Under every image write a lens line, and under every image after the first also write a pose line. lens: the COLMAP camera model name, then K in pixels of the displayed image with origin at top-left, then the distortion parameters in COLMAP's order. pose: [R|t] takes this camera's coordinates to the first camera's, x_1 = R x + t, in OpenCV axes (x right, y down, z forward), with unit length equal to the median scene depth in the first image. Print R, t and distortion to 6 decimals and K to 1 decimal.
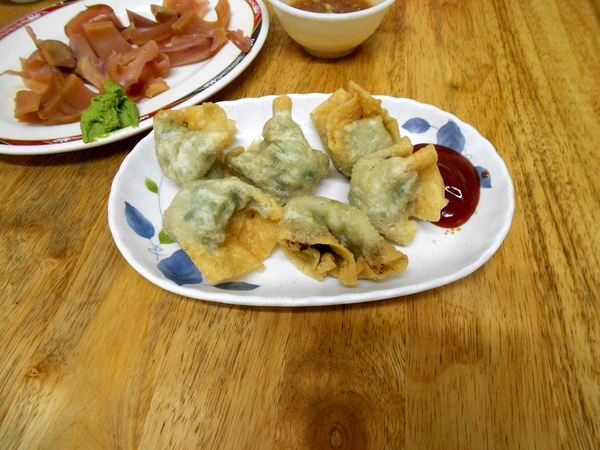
lens RADIAL K [[449.9, 0, 300.0], [0, 449.9, 225.0], [0, 0, 1]] dist [-0.027656, 0.002648]
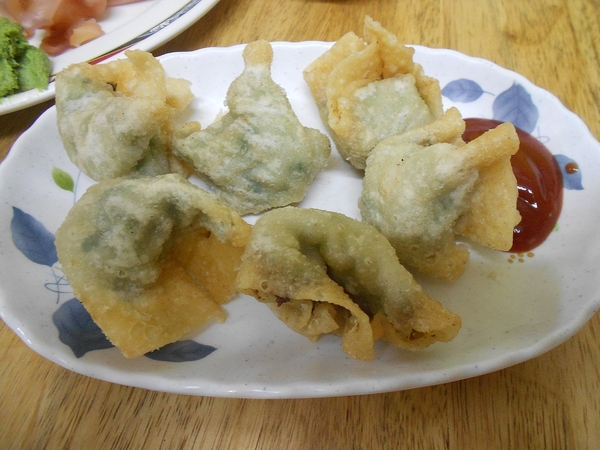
lens RADIAL K [[456.8, 0, 301.9], [0, 456.8, 221.8], [0, 0, 1]] dist [-0.005998, -0.008543]
pose [[0.999933, 0.009466, -0.006594, 0.029793], [-0.009057, 0.998185, 0.059533, -0.073512], [0.007146, -0.059469, 0.998205, 0.346481]]
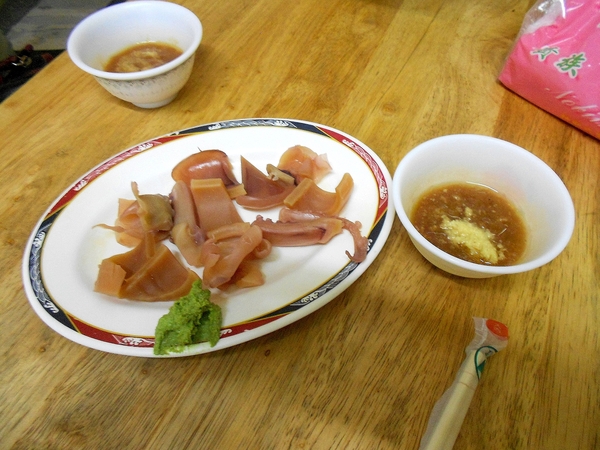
lens RADIAL K [[449.9, 0, 300.0], [0, 449.9, 225.0], [0, 0, 1]] dist [-0.027656, 0.002648]
pose [[0.957900, 0.235734, -0.163881, -0.133647], [-0.240449, 0.970618, -0.009264, -0.531271], [0.156882, 0.048279, 0.986437, 0.179539]]
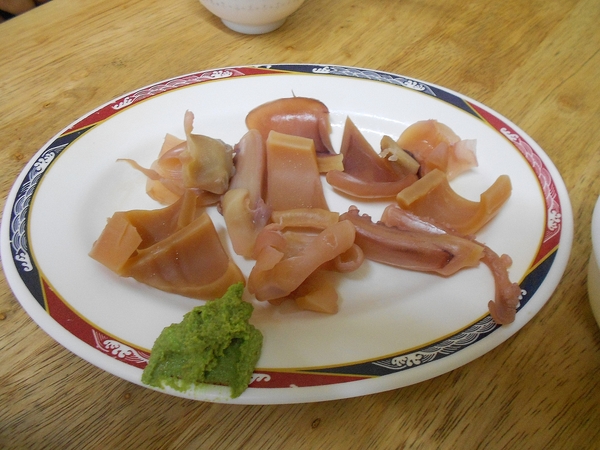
lens RADIAL K [[456.8, 0, 301.9], [0, 456.8, 221.8], [0, 0, 1]] dist [-0.005998, -0.008543]
pose [[0.833381, 0.471767, -0.287944, -0.272301], [-0.477164, 0.877035, 0.055899, -0.517985], [0.278908, 0.090811, 0.956014, 0.548379]]
